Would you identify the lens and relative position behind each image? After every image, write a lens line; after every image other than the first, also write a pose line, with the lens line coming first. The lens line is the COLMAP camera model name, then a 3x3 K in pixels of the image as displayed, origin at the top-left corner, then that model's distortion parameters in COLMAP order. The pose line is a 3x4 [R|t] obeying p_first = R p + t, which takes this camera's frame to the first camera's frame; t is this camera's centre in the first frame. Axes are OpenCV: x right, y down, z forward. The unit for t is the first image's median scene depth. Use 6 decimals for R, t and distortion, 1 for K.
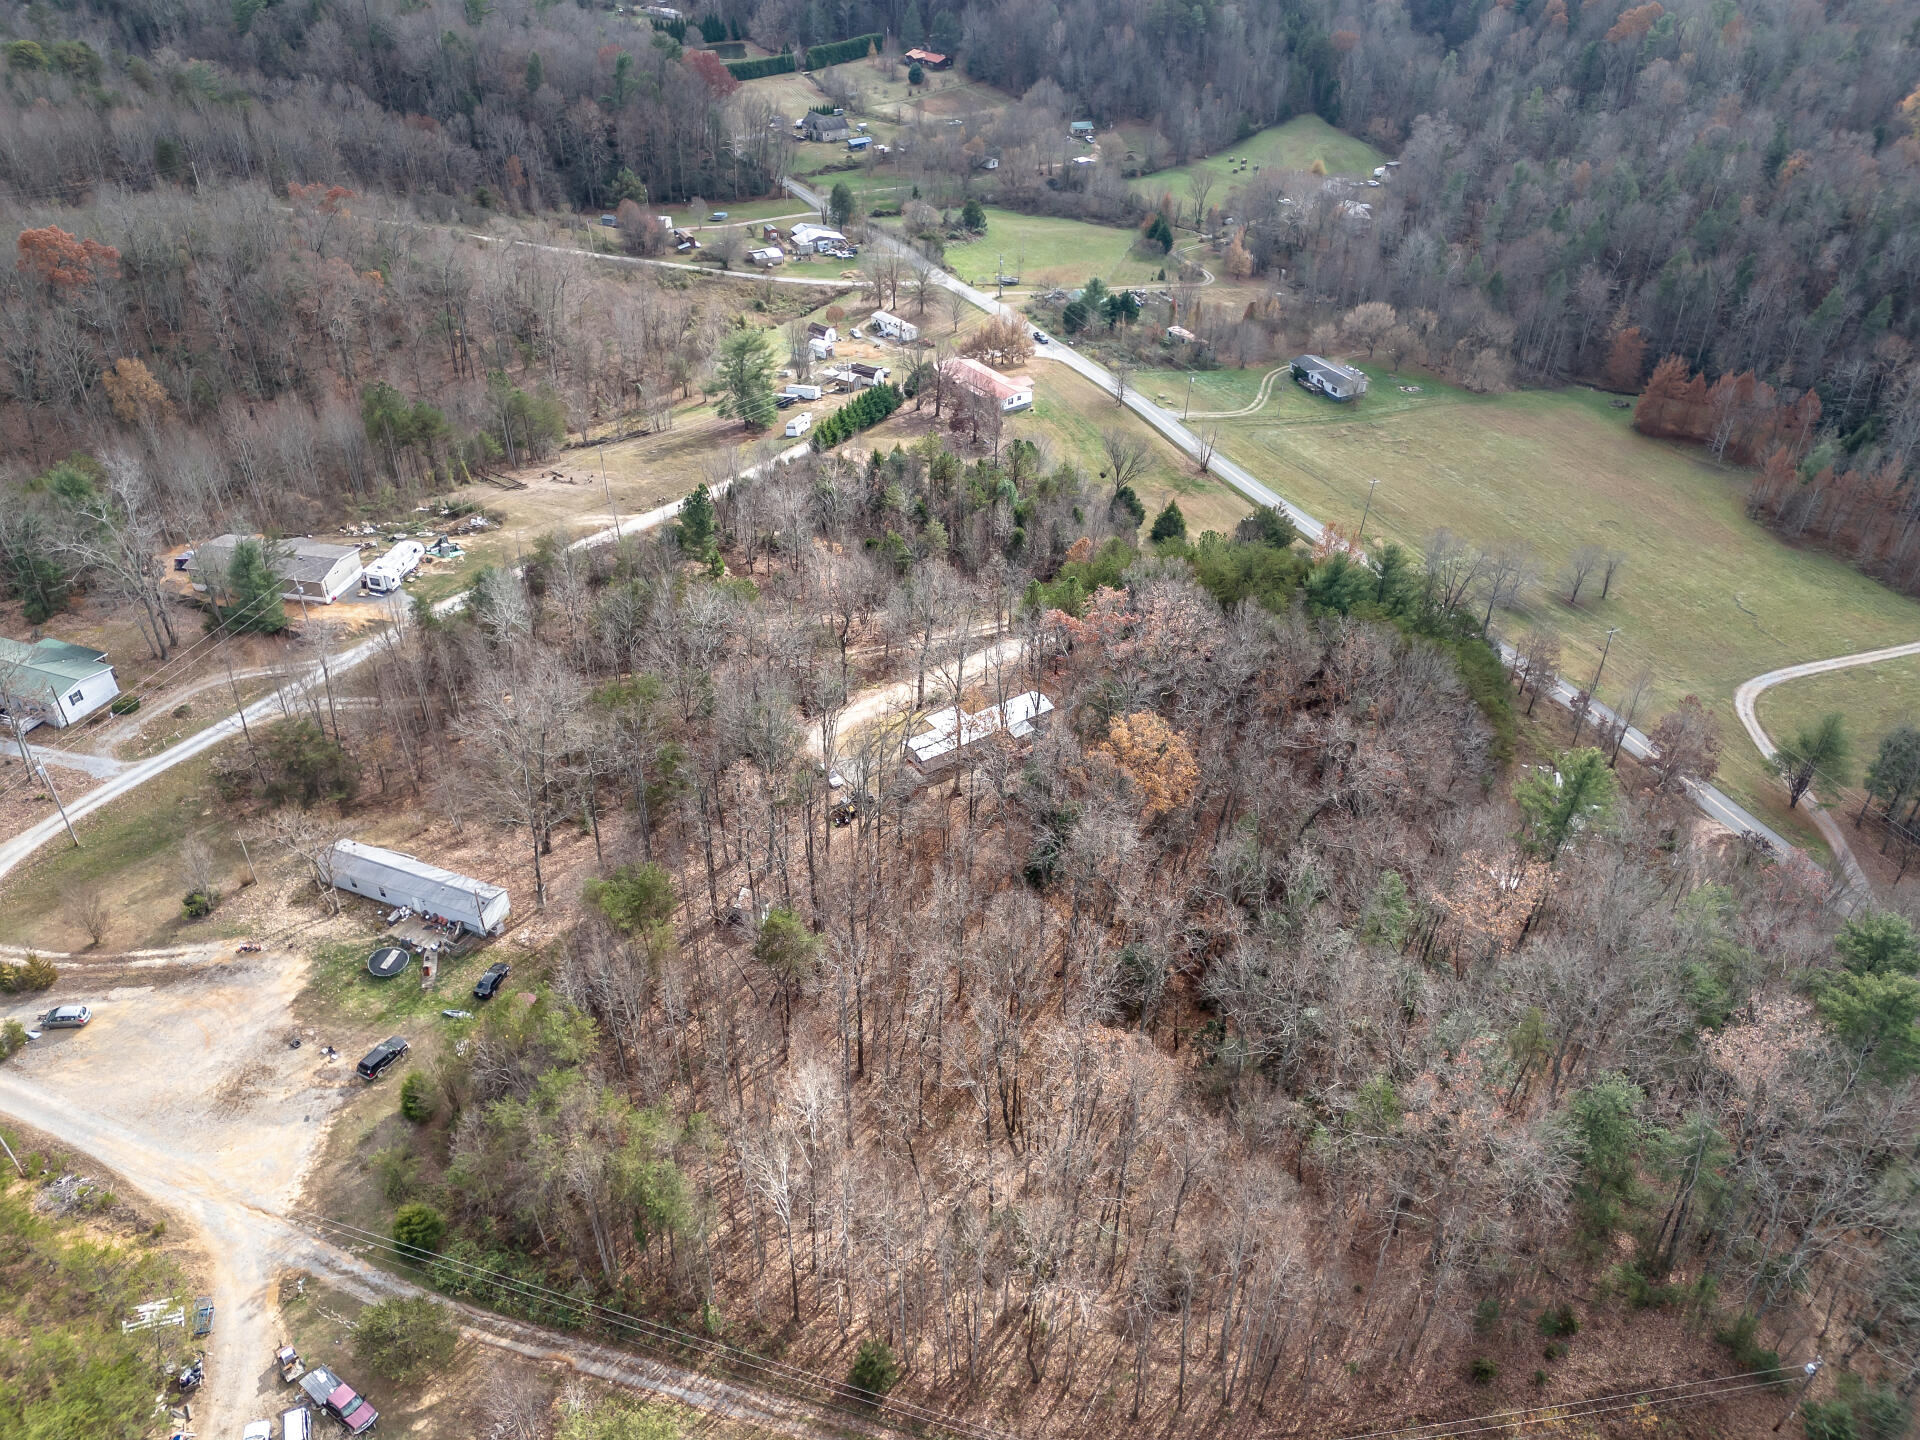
lens RADIAL K [[1406.3, 0, 961.7], [0, 1406.3, 712.7], [0, 0, 1]] dist [0.079572, -0.081356]
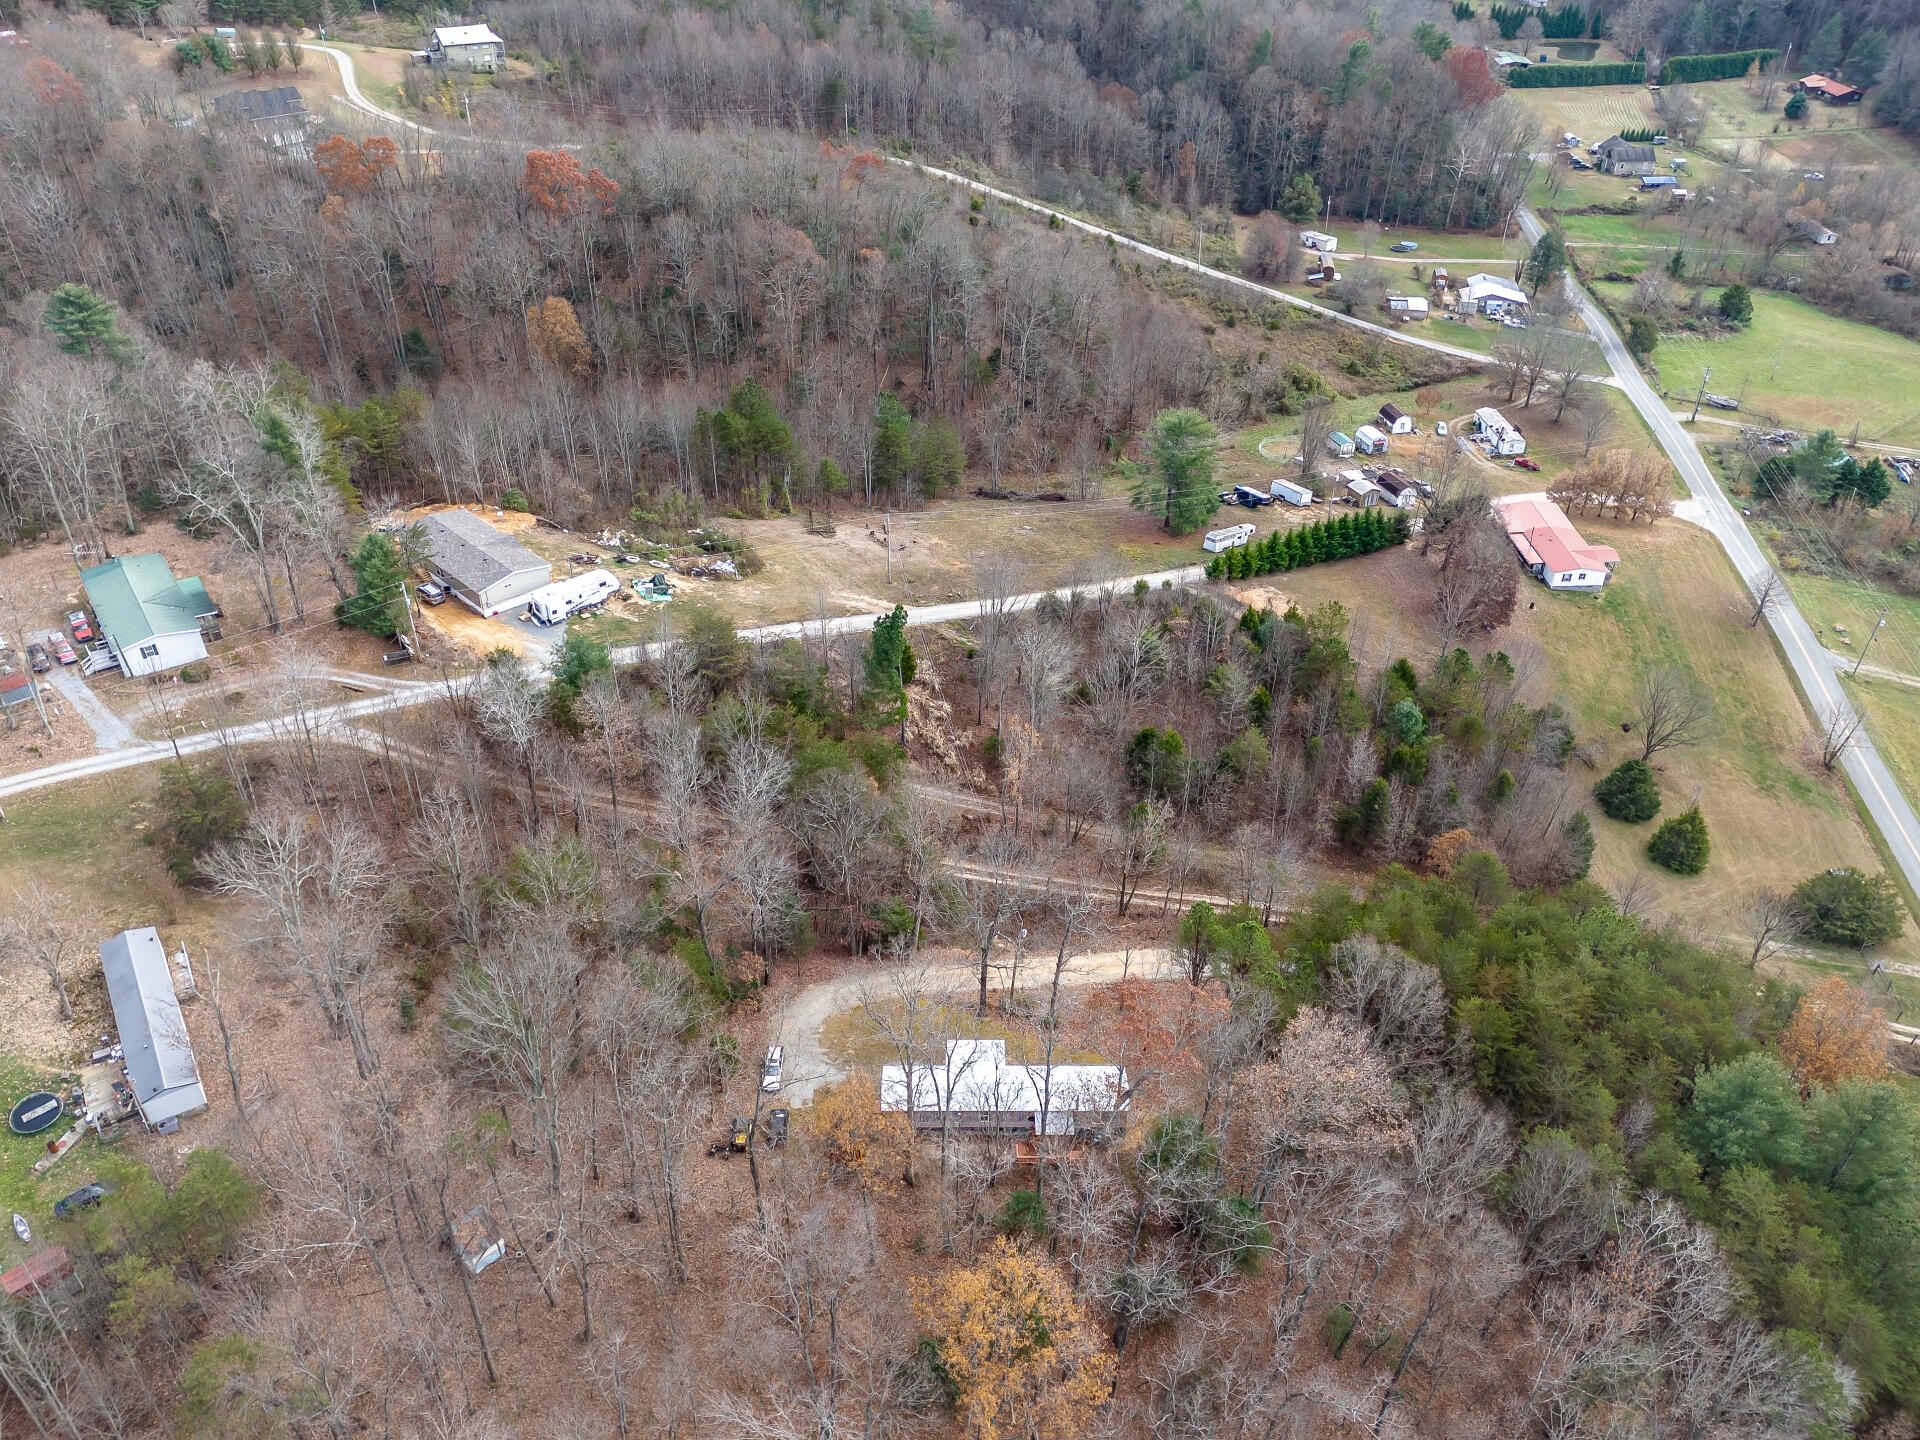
lens RADIAL K [[1461.8, 0, 962.1], [0, 1461.8, 723.3], [0, 0, 1]] dist [0.071061, -0.069817]
pose [[0.825716, 0.326276, -0.460148, 0.166566], [-0.323148, 0.942227, 0.088226, -0.134260], [0.462350, 0.075846, 0.883448, 0.240277]]
